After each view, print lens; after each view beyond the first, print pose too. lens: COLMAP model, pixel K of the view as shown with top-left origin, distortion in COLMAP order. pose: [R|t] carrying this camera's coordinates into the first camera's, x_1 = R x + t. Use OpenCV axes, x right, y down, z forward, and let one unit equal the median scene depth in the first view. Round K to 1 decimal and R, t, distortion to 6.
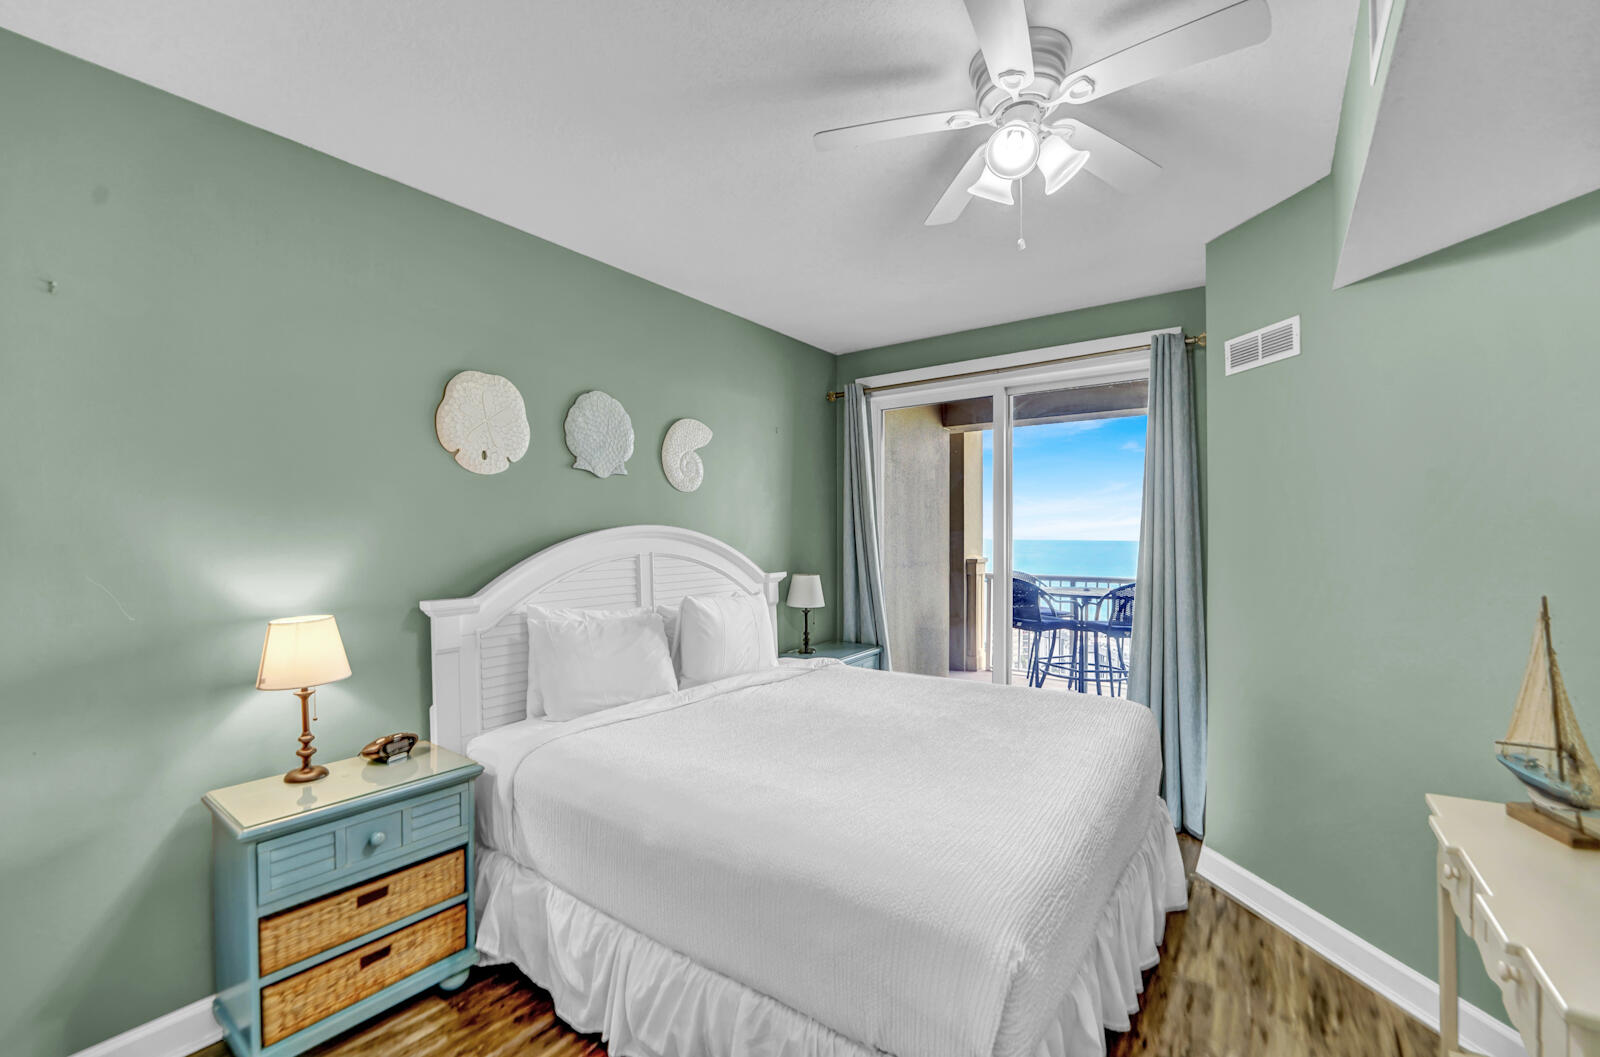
lens RADIAL K [[654.2, 0, 803.6], [0, 654.2, 538.4], [0, 0, 1]] dist [-0.001724, -0.015808]
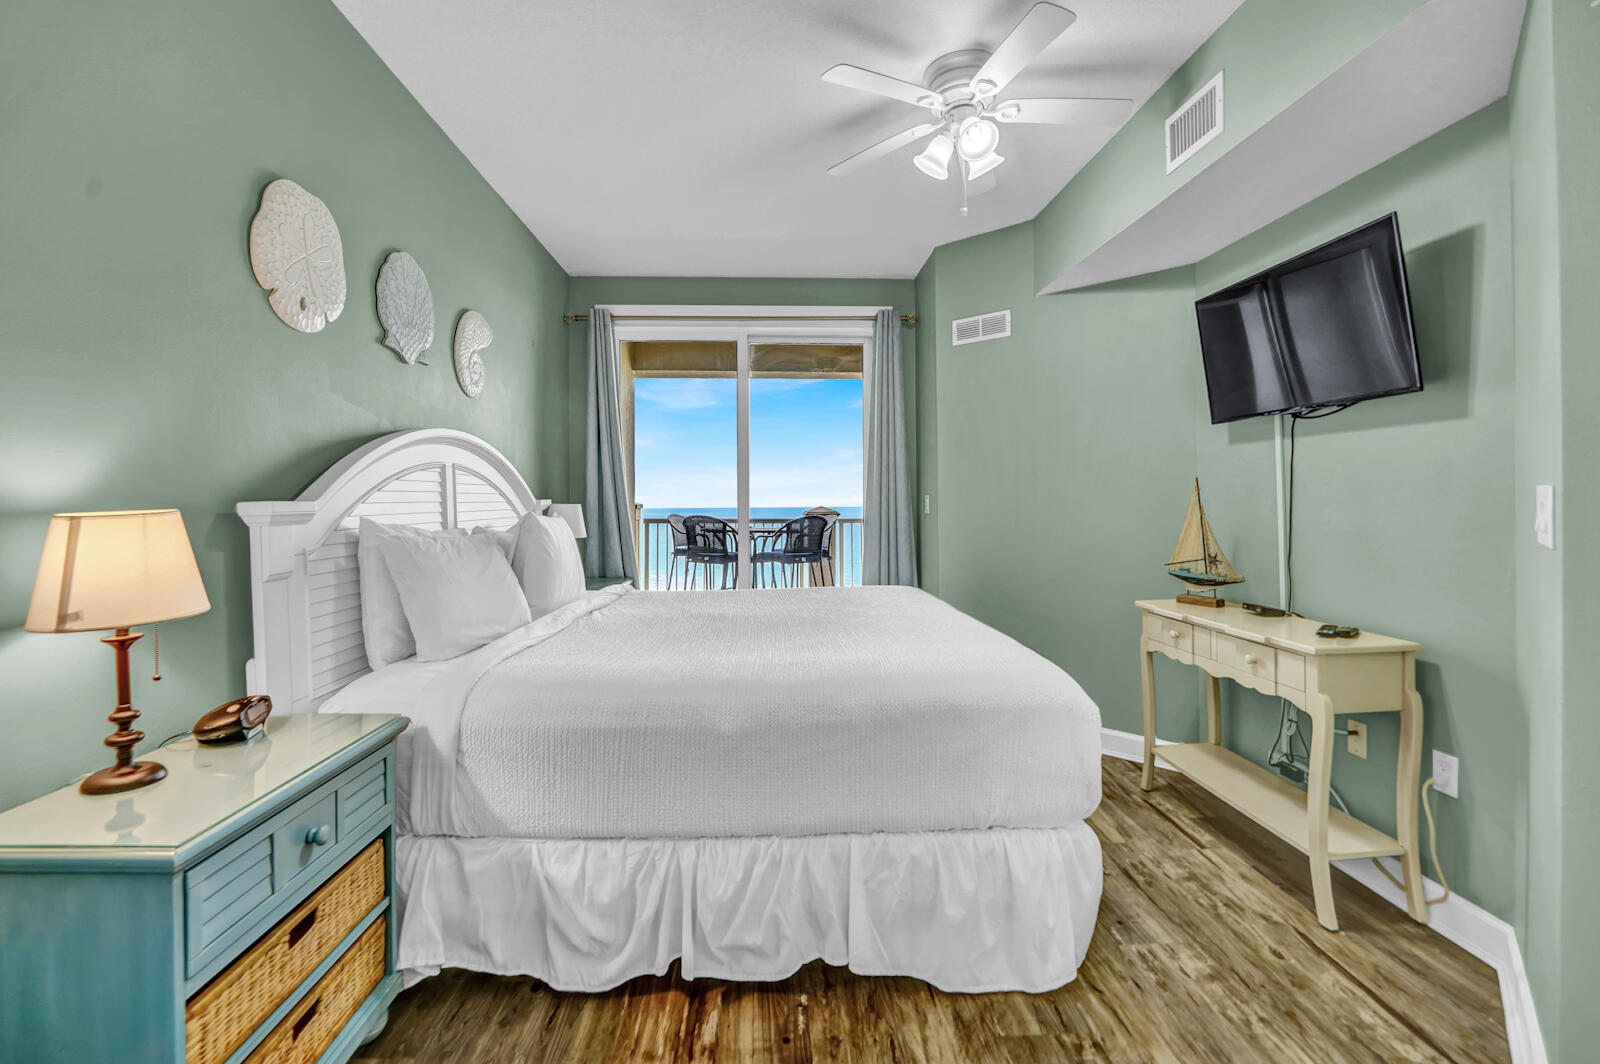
lens RADIAL K [[648.3, 0, 795.2], [0, 648.3, 492.7], [0, 0, 1]] dist [-0.022523, 0.000123]
pose [[0.791090, 0.006903, 0.611661, -0.596667], [0.004027, 0.999856, -0.016493, 0.110986], [-0.611687, 0.015511, 0.790948, 0.160266]]
